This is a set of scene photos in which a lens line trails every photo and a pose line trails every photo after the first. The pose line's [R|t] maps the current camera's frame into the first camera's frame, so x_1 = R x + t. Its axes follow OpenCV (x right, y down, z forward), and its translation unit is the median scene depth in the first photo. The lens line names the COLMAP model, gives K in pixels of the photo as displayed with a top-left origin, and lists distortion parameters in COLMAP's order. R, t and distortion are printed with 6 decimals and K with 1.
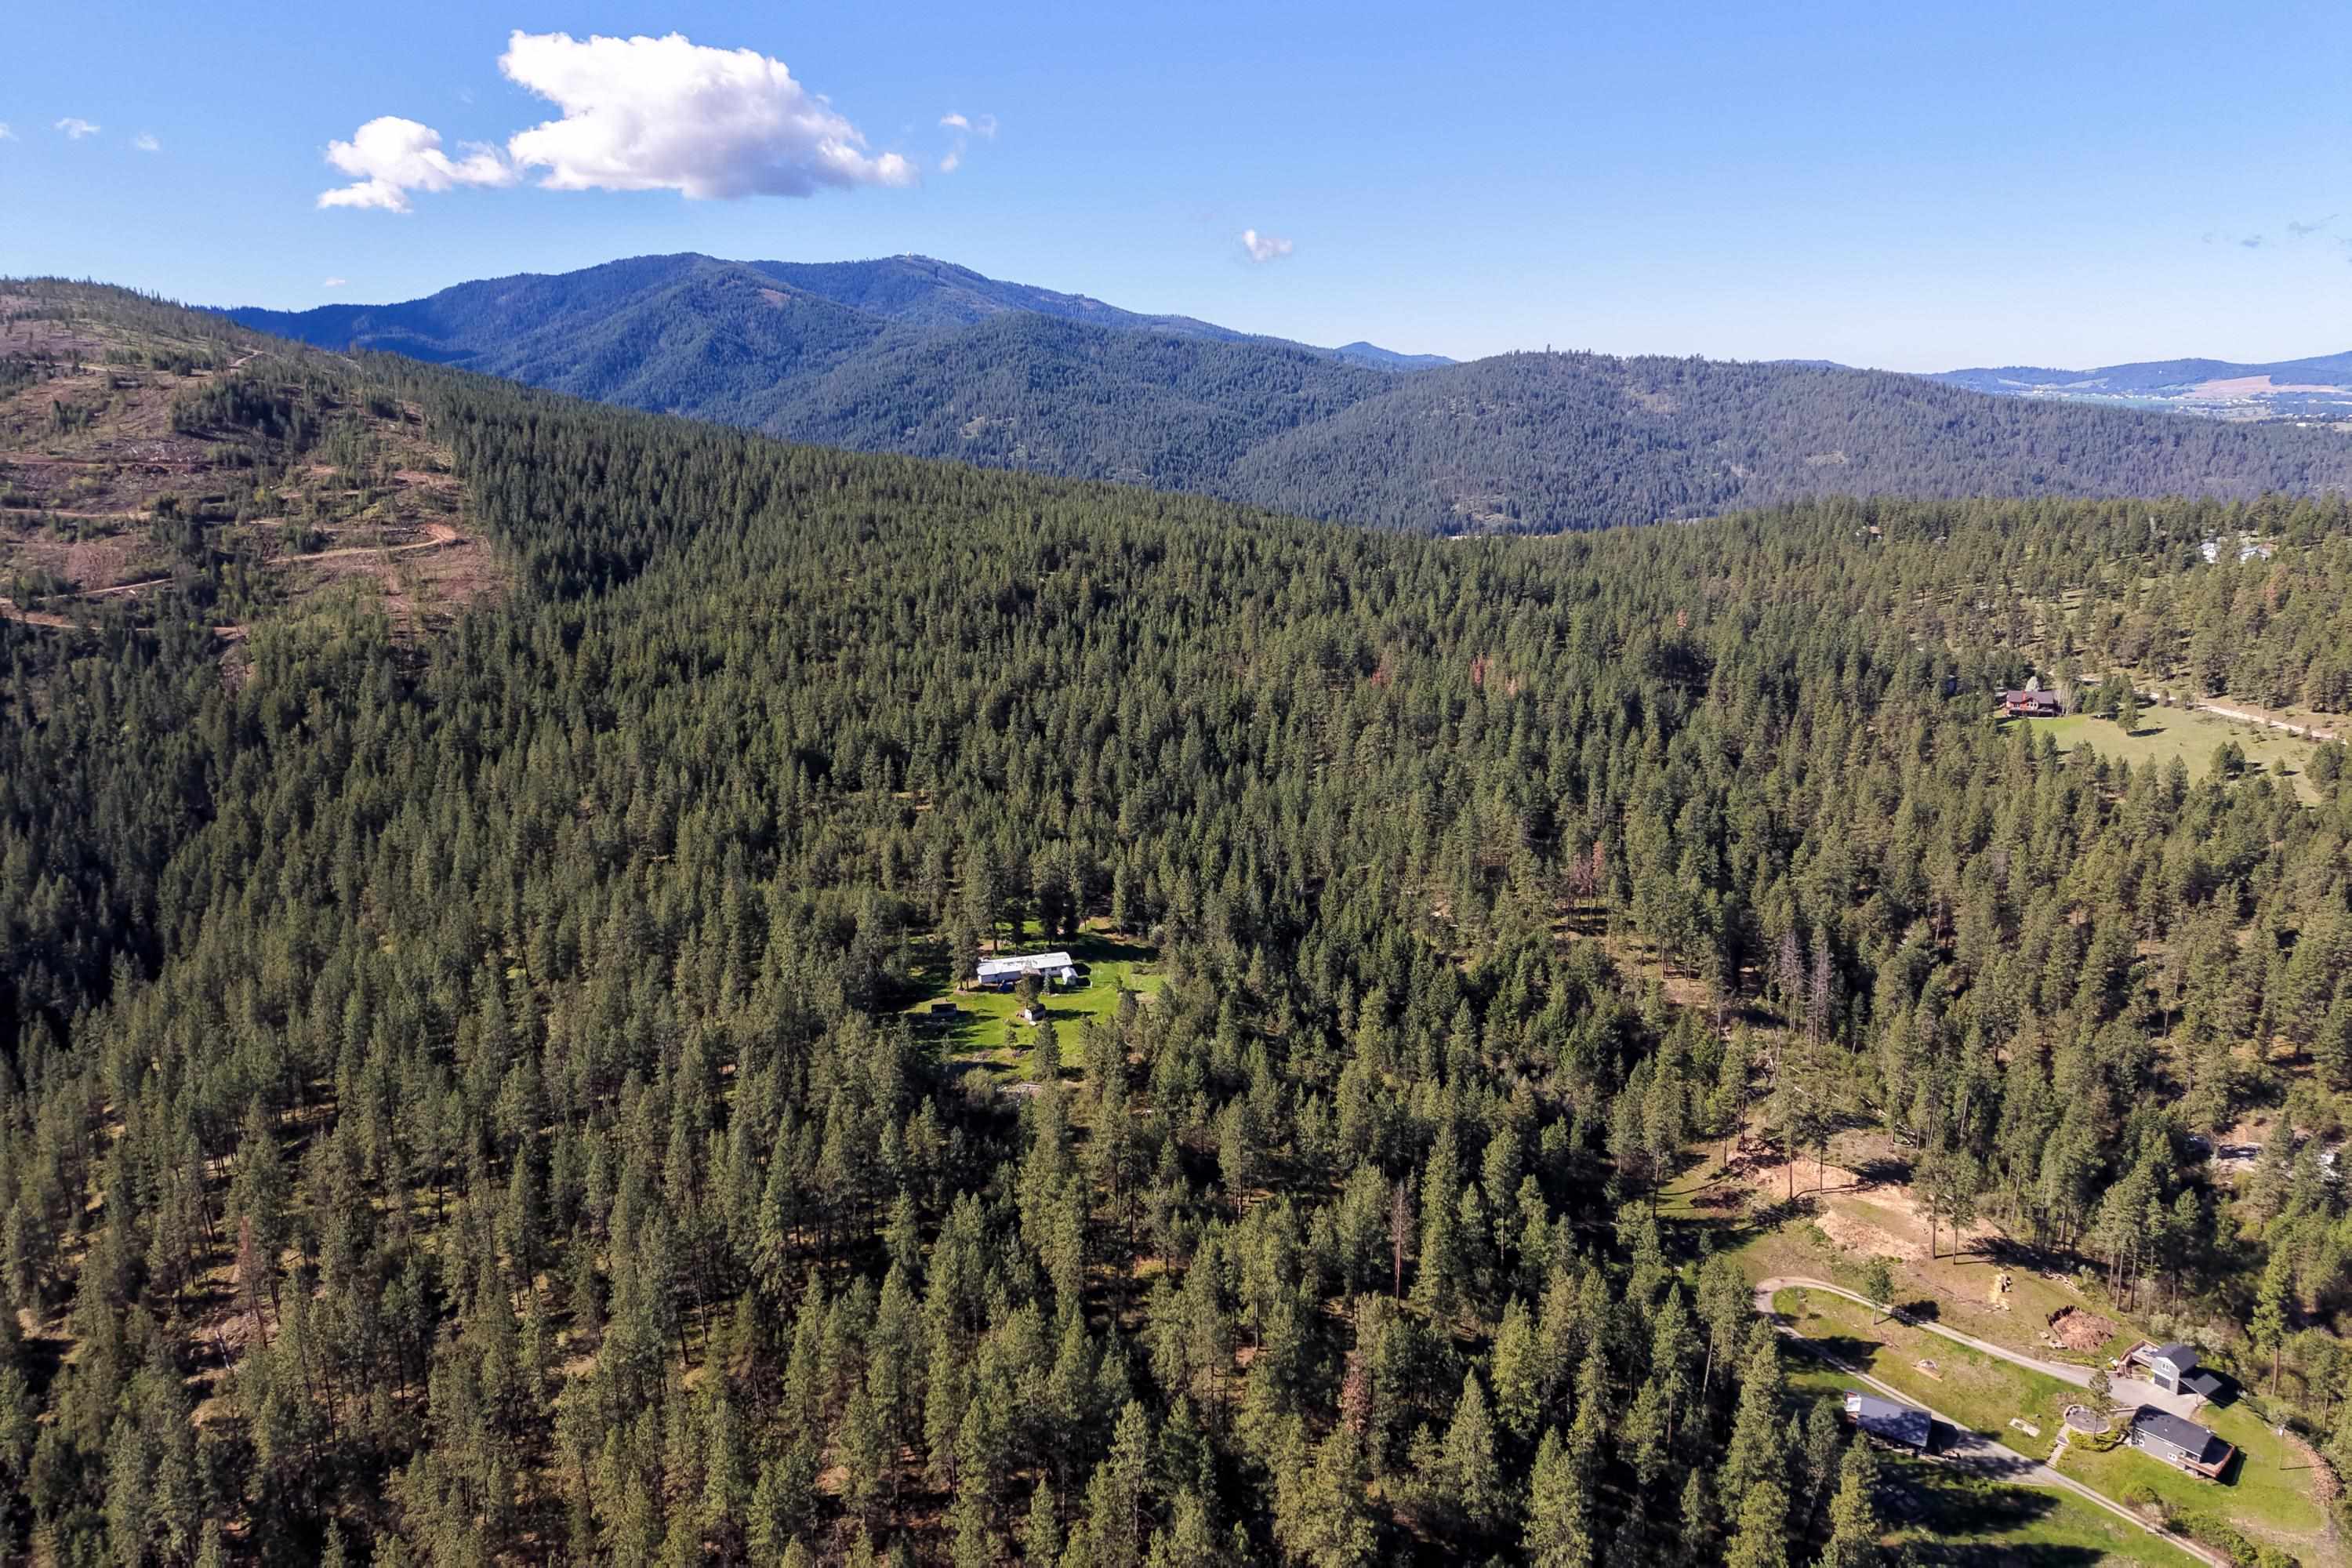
lens RADIAL K [[1606.4, 0, 1176.0], [0, 1606.4, 784.0], [0, 0, 1]] dist [0.087648, 0.000550]
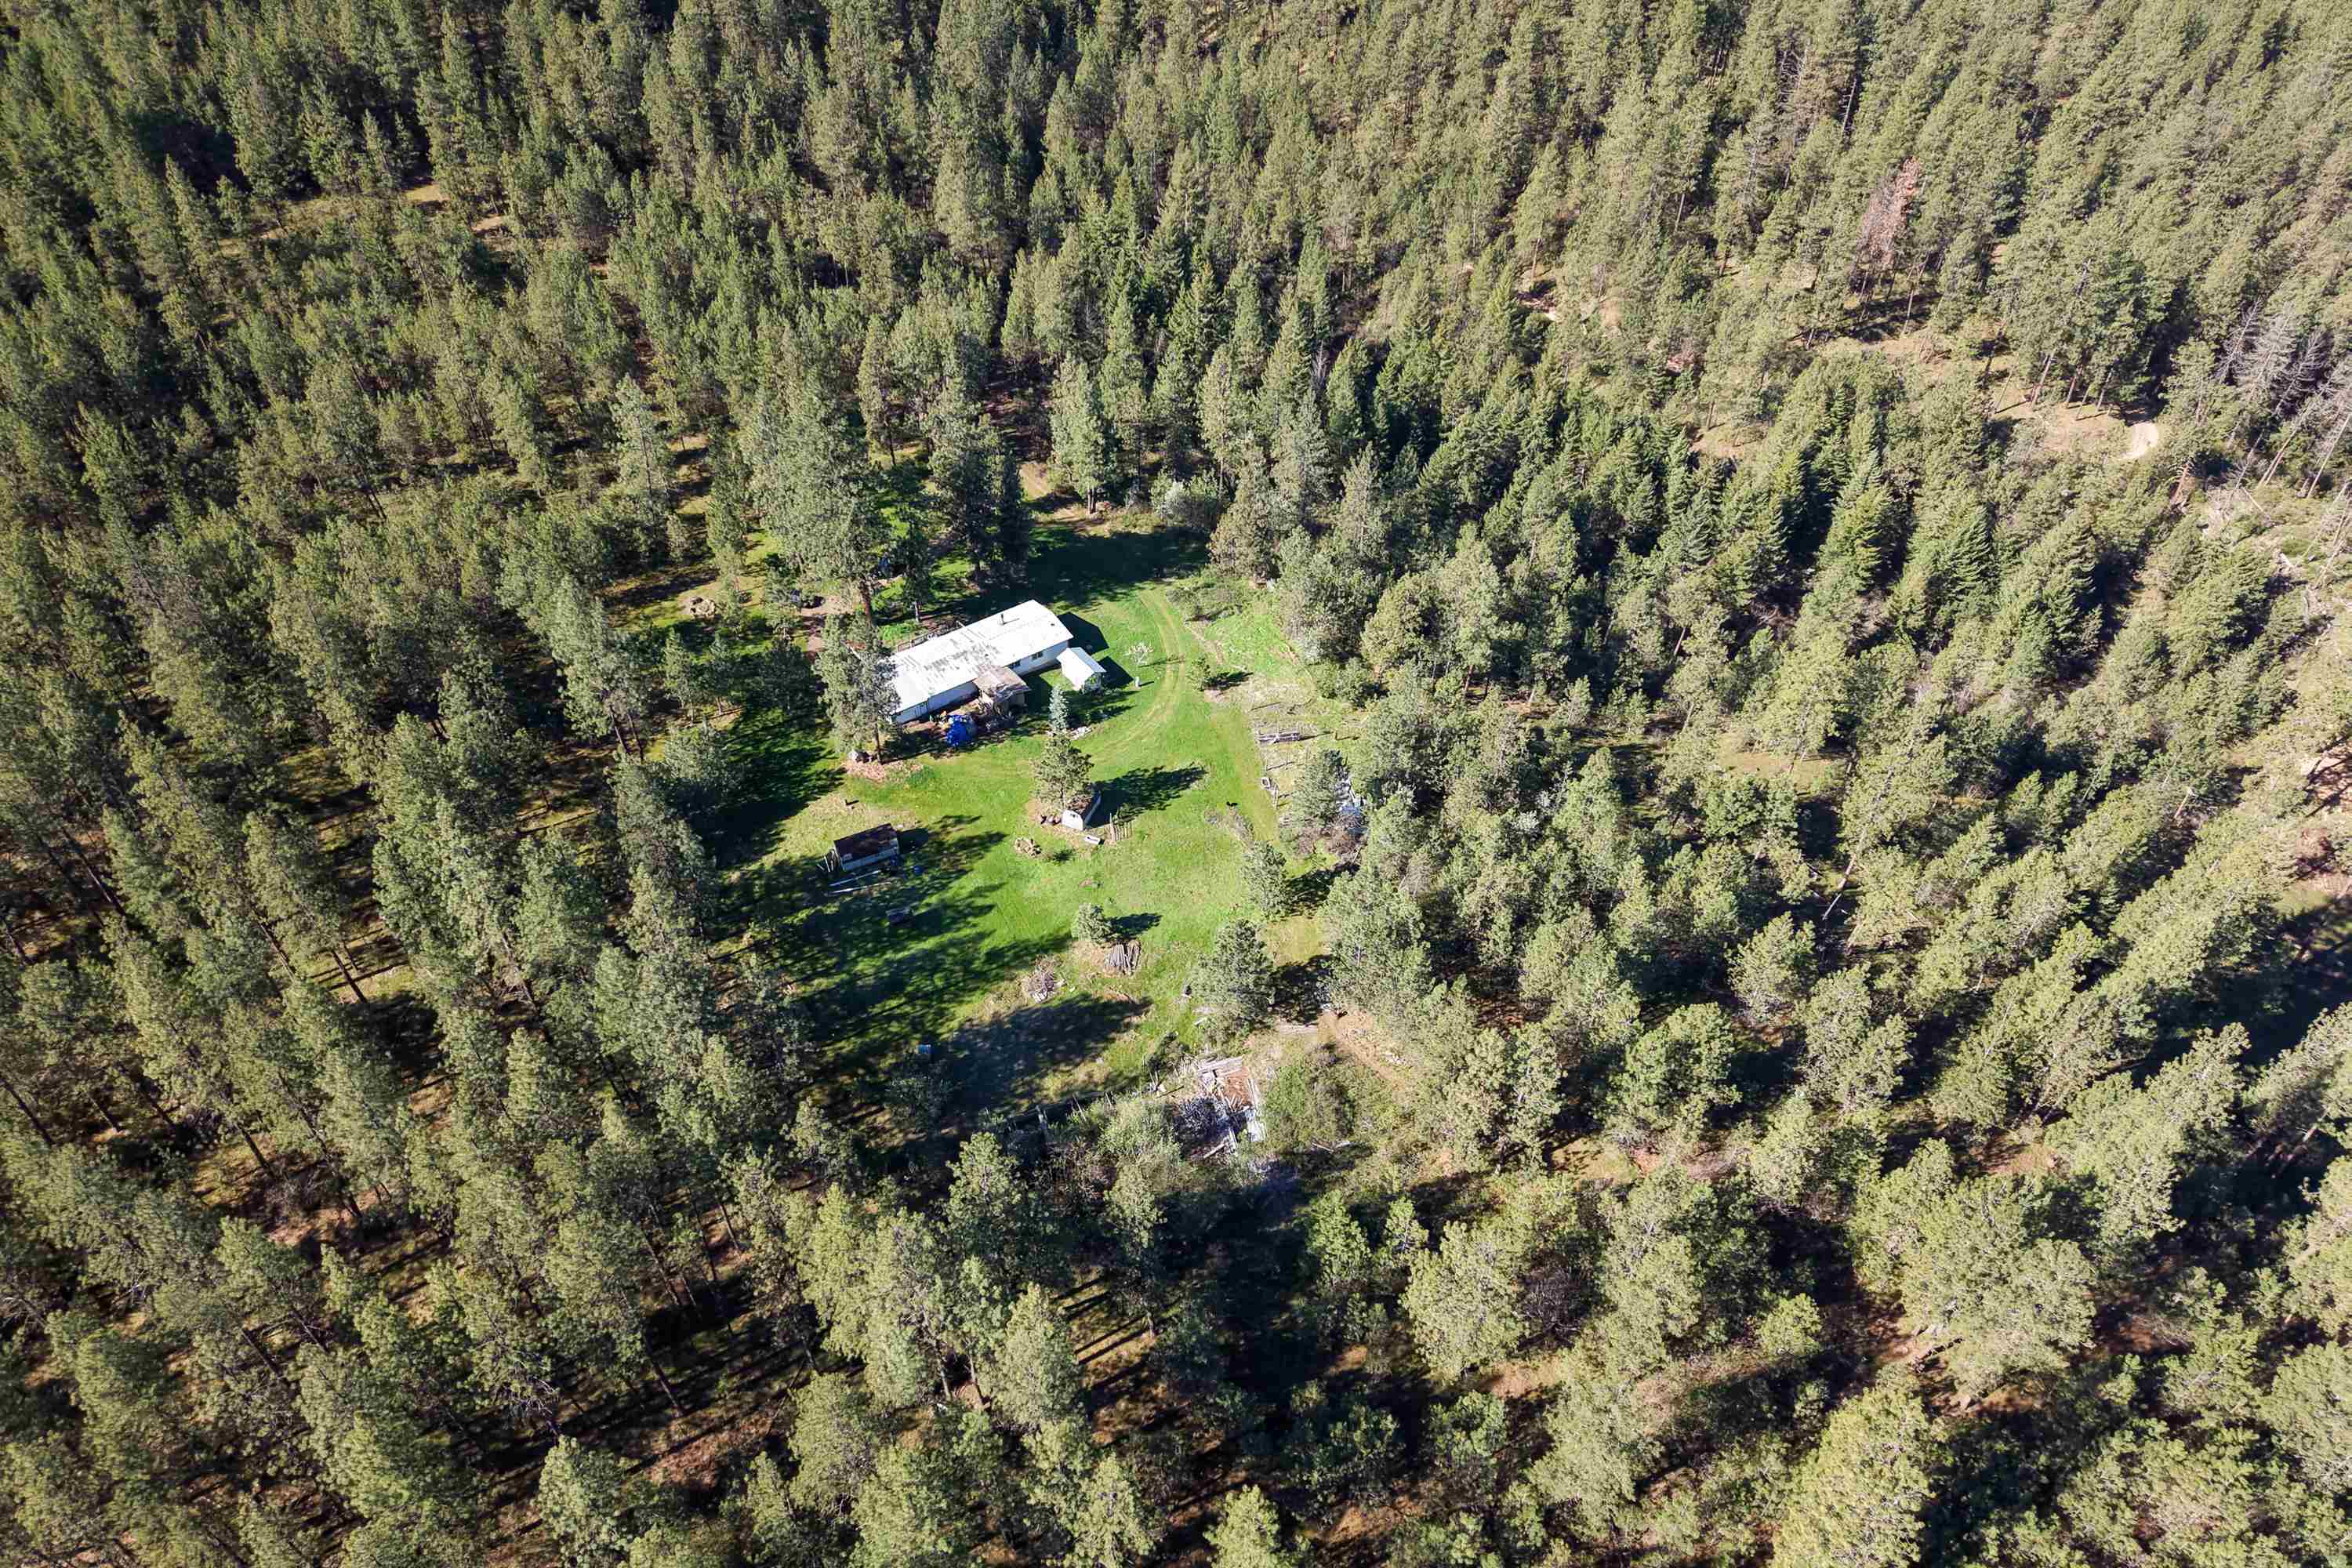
lens RADIAL K [[1505.0, 0, 1176.0], [0, 1505.0, 784.0], [0, 0, 1]] dist [0.010045, 0.001172]
pose [[0.929631, -0.247872, 0.272664, -0.155573], [0.081474, 0.859895, 0.503928, -0.060821], [-0.359372, -0.446252, 0.819580, 0.585273]]
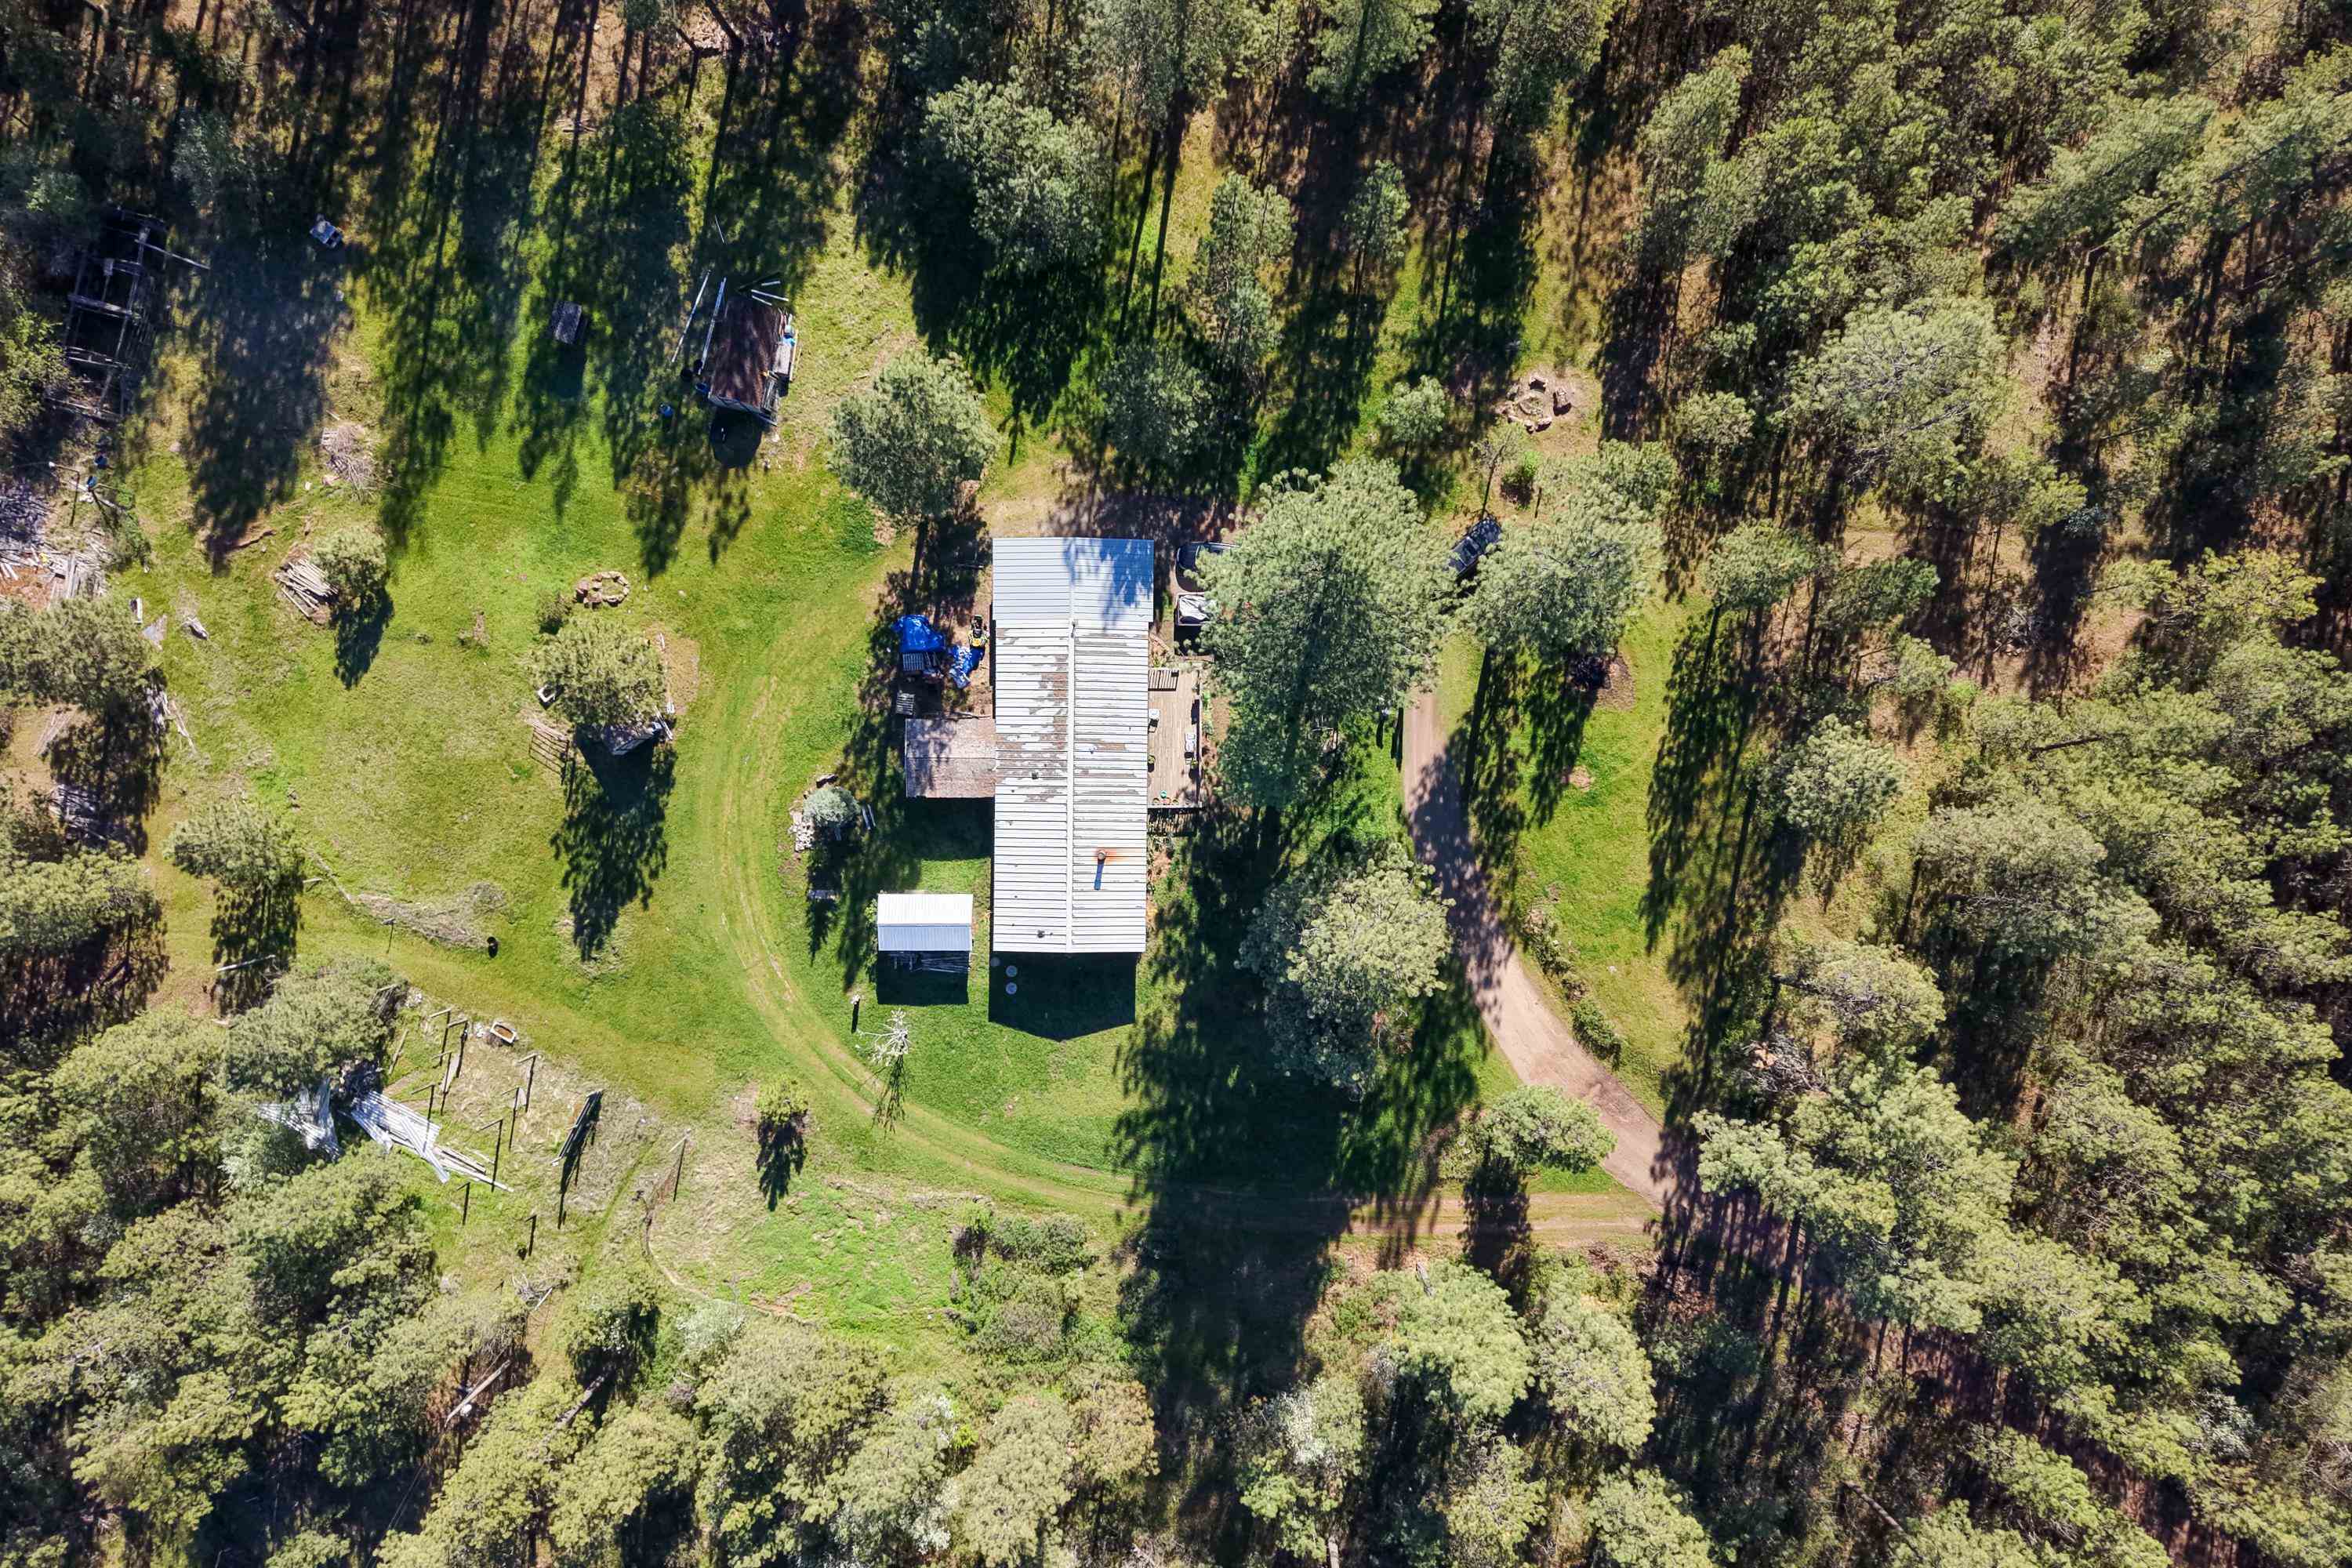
lens RADIAL K [[1505.0, 0, 1176.0], [0, 1505.0, 784.0], [0, 0, 1]] dist [0.010045, 0.001172]
pose [[-0.253134, 0.967398, -0.008020, -0.087173], [-0.233007, -0.052920, 0.971034, -0.092879], [0.938952, 0.247670, 0.238807, 0.915737]]
